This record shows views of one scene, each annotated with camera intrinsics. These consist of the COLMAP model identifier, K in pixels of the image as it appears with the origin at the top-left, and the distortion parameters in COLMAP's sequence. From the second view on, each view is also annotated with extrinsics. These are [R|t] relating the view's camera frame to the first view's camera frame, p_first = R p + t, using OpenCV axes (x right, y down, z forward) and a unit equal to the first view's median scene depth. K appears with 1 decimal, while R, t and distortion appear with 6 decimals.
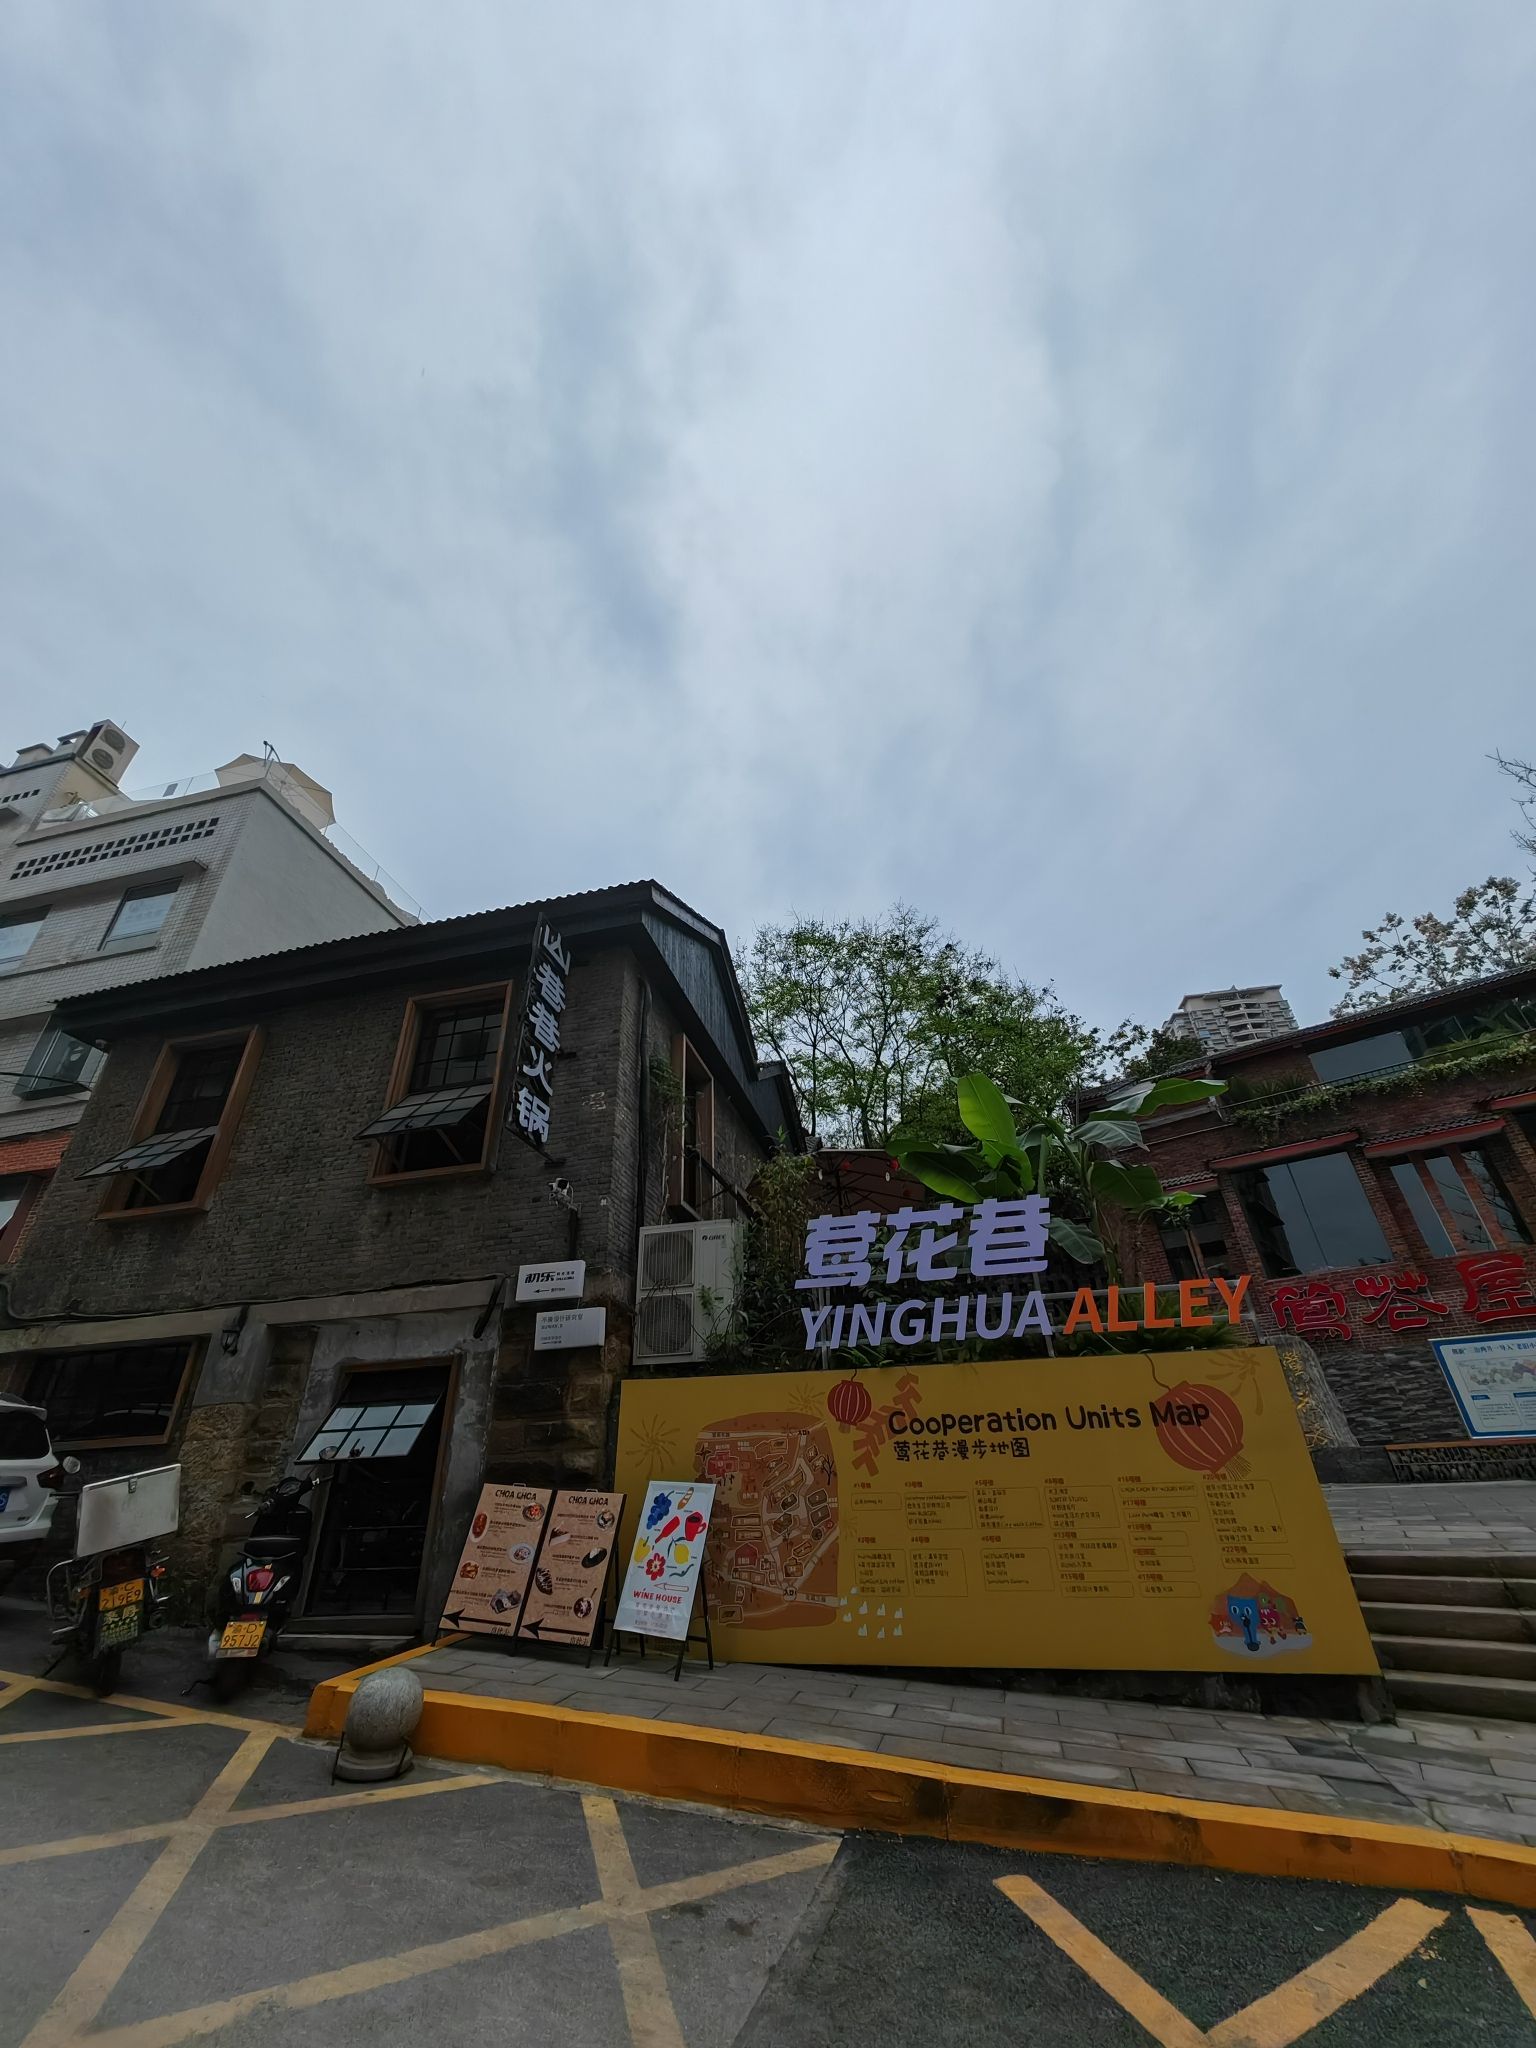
lens RADIAL K [[772.6, 0, 768.0], [0, 772.6, 1024.0], [0, 0, 1]] dist [0.001066, -0.000151]
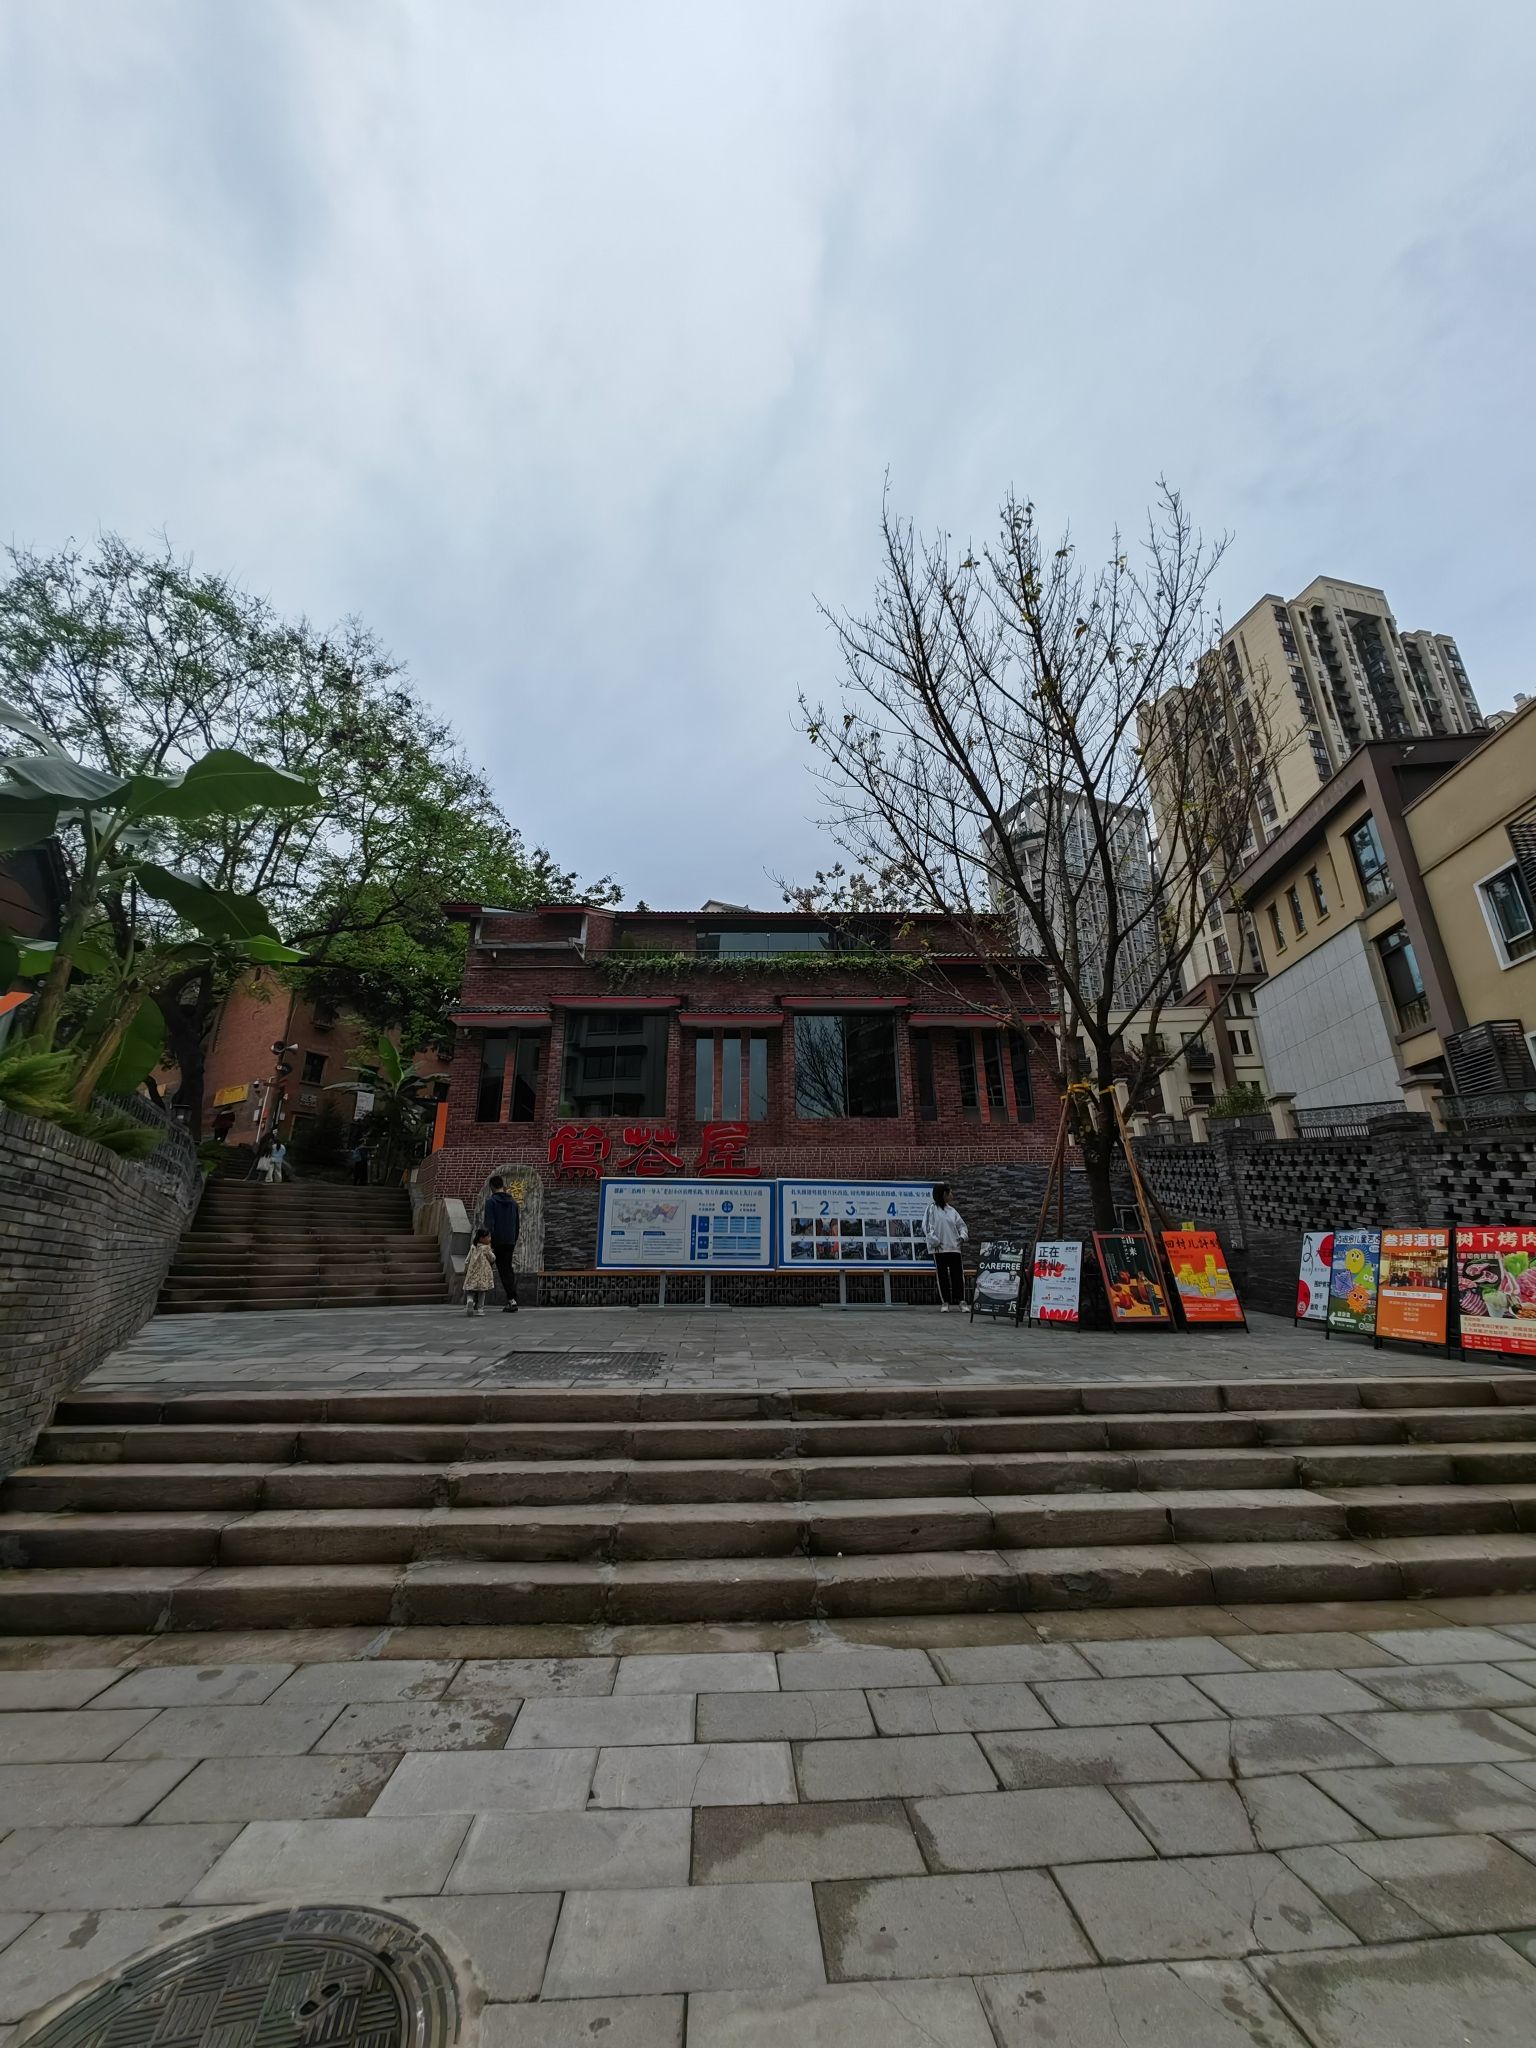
lens RADIAL K [[772.6, 0, 768.0], [0, 772.6, 1024.0], [0, 0, 1]] dist [0.001066, -0.000151]
pose [[0.791825, 0.224425, 0.568020, 0.713735], [-0.331243, 0.939177, 0.090686, 0.100092], [-0.513120, -0.259960, 0.818003, 0.207558]]
